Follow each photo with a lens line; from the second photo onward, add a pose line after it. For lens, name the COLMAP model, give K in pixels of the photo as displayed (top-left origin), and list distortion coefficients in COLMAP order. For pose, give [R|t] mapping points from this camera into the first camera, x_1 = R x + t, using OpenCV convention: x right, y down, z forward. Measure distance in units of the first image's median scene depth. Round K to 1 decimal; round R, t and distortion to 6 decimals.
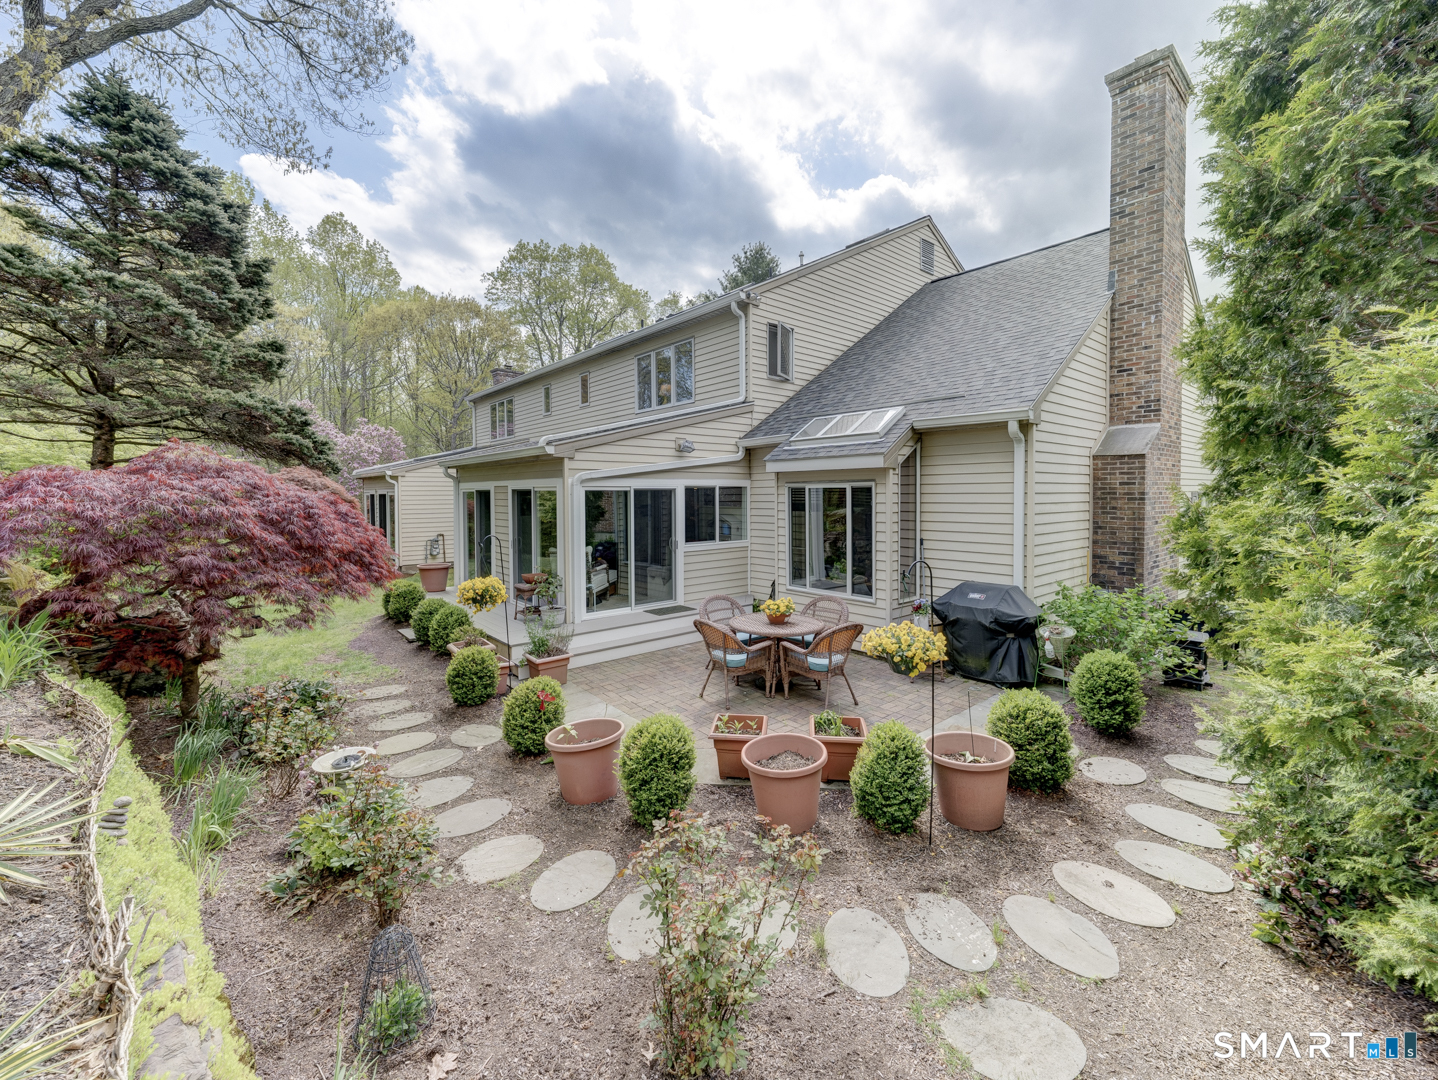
lens RADIAL K [[579.3, 0, 719.0], [0, 579.3, 540.0], [0, 0, 1]] dist [0.002142, -0.000319]
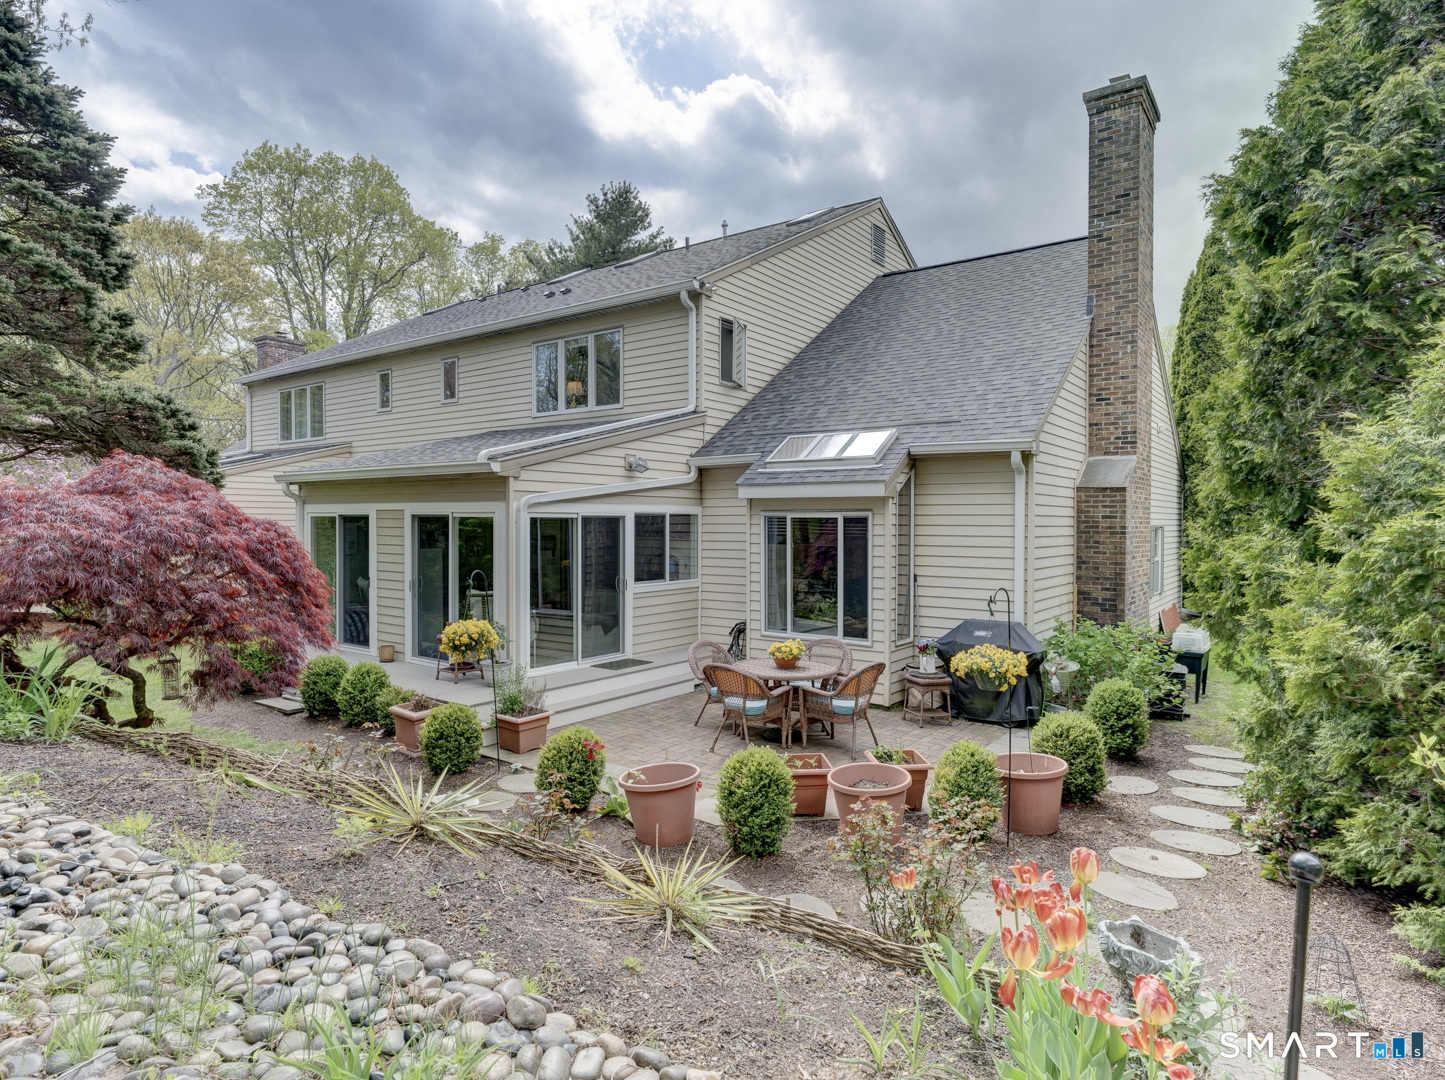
lens RADIAL K [[808.3, 0, 723.7], [0, 808.3, 584.0], [0, 0, 1]] dist [-0.017504, 0.013056]
pose [[0.974424, -0.006751, 0.224615, -0.230258], [0.007238, 0.999973, -0.001344, 0.011979], [-0.224600, 0.002936, 0.974447, -0.169765]]
